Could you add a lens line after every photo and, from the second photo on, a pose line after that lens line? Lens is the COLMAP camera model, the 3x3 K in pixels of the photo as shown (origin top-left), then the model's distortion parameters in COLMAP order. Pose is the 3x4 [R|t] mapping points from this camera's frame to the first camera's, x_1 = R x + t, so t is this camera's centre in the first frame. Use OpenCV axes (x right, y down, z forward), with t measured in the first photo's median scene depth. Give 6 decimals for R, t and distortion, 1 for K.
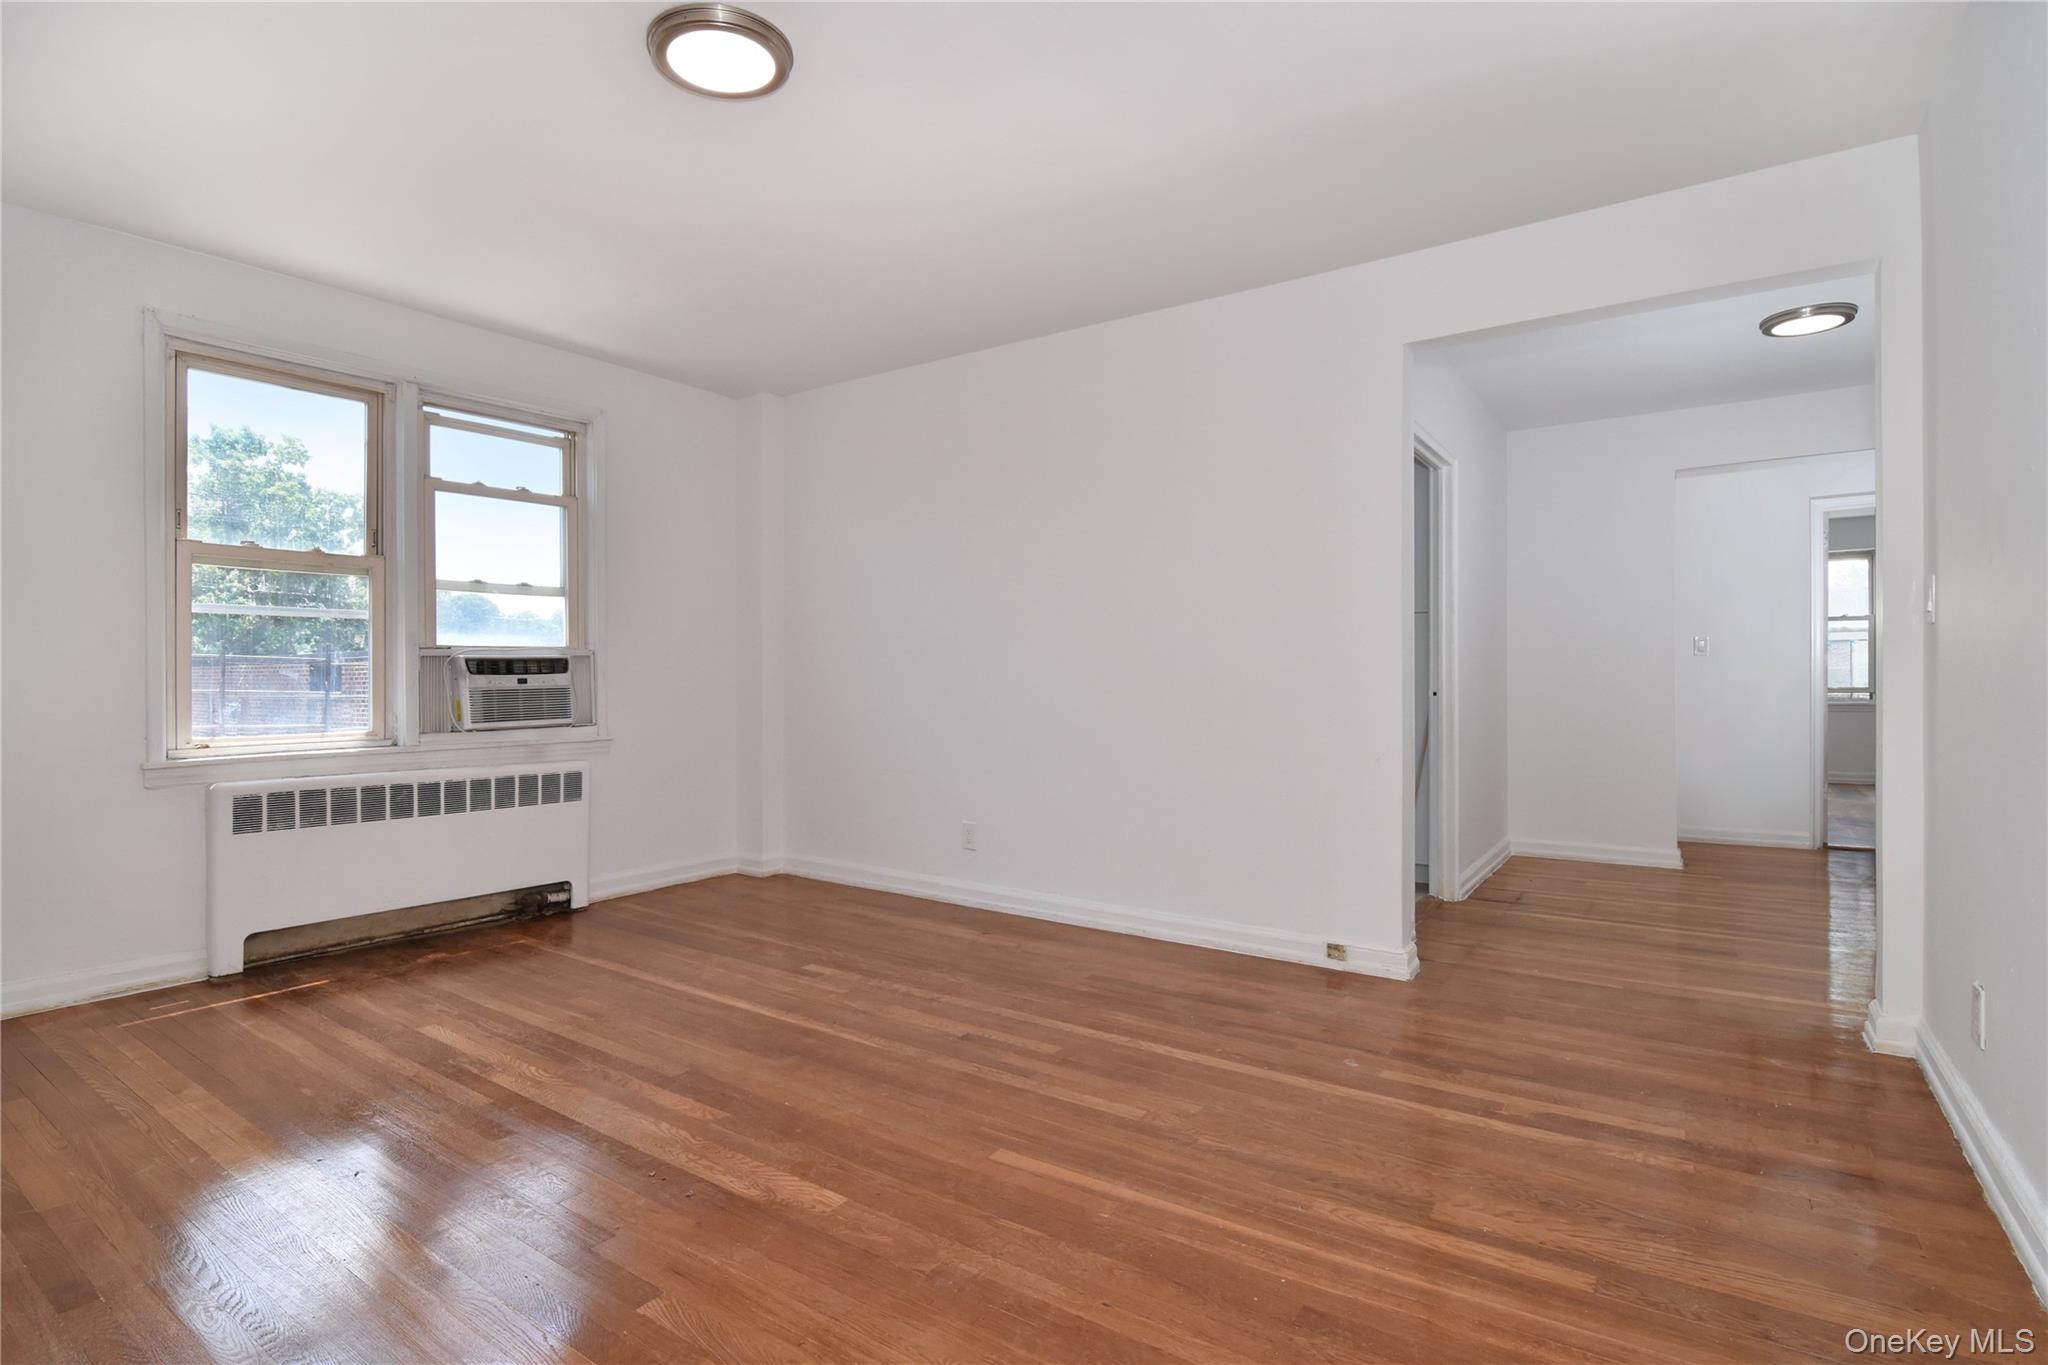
lens RADIAL K [[1000.5, 0, 1042.6], [0, 1000.5, 680.8], [0, 0, 1]] dist [-0.010913, -0.000142]
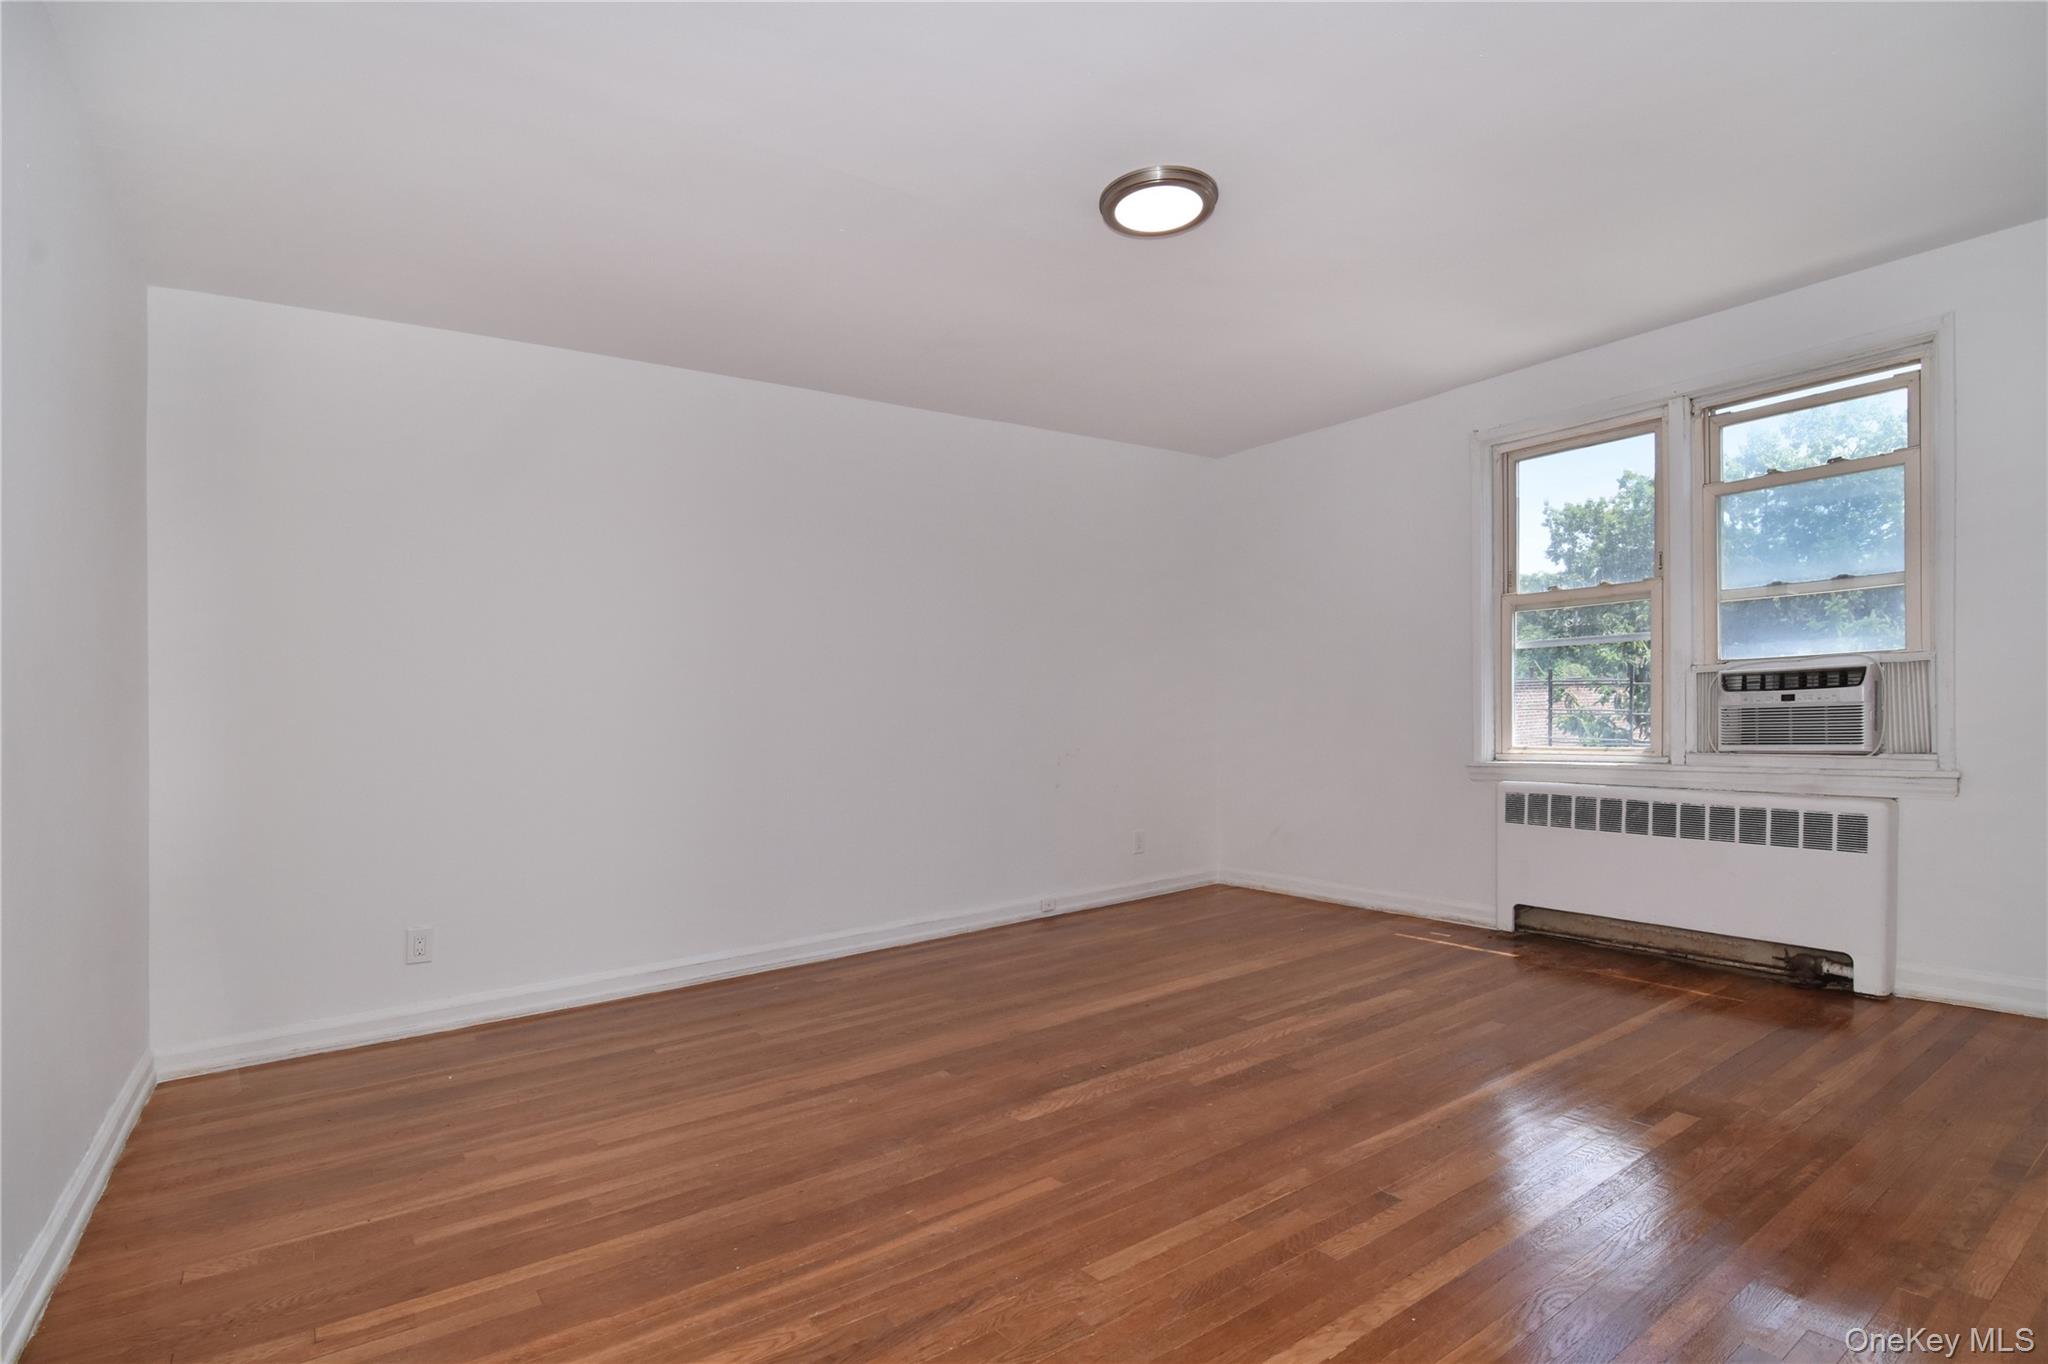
lens RADIAL K [[1000.5, 0, 1042.6], [0, 1000.5, 680.3], [0, 0, 1]] dist [-0.010913, -0.000142]
pose [[-0.333595, -0.015842, -0.942583, 0.570421], [0.024918, 0.999361, -0.025615, -0.010277], [0.942387, -0.032033, -0.332987, 0.820322]]
